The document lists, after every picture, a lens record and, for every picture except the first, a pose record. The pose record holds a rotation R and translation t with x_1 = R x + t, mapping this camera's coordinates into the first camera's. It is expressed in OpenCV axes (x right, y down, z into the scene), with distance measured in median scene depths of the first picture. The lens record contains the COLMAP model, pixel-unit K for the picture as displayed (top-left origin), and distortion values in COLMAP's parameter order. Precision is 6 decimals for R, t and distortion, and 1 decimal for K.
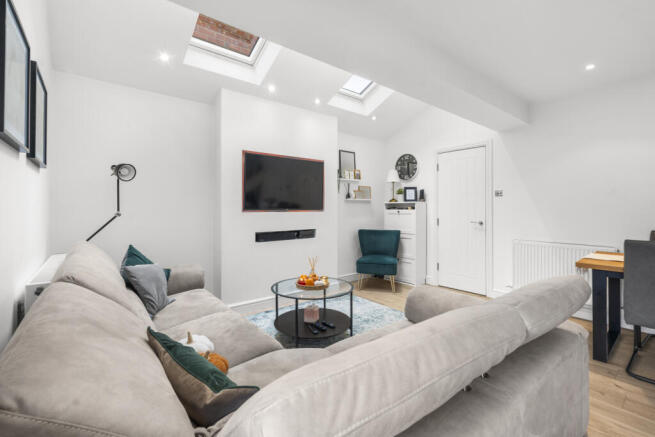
lens RADIAL K [[292.4, 0, 329.3], [0, 292.4, 208.6], [0, 0, 1]] dist [-0.000188, -0.000062]
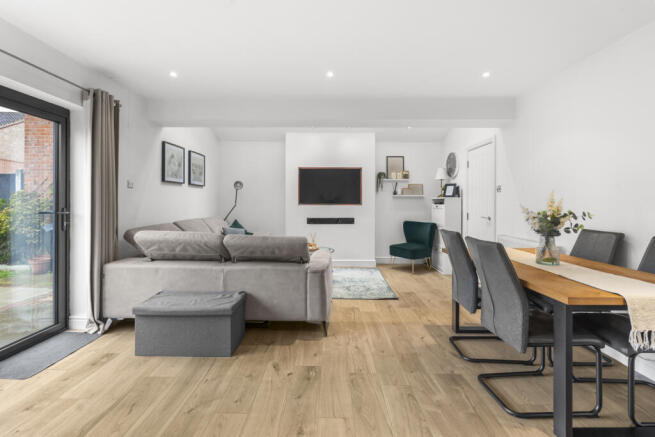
lens RADIAL K [[292.4, 0, 329.3], [0, 292.4, 208.6], [0, 0, 1]] dist [-0.000188, -0.000062]
pose [[0.776808, 0.017307, -0.629499, 0.668304], [-0.004746, 0.999755, 0.021631, -0.003378], [0.629719, -0.013816, 0.776700, -0.131015]]
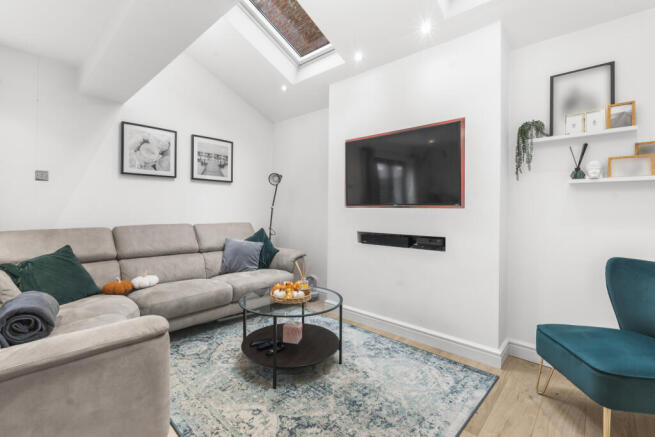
lens RADIAL K [[295.4, 0, 329.6], [0, 295.4, 214.7], [0, 0, 1]] dist [0.000961, 0.000389]
pose [[0.142592, 0.013456, -0.989690, 0.475175], [-0.012425, 0.999853, 0.011804, 0.017640], [0.989704, 0.010613, 0.142738, 0.622115]]
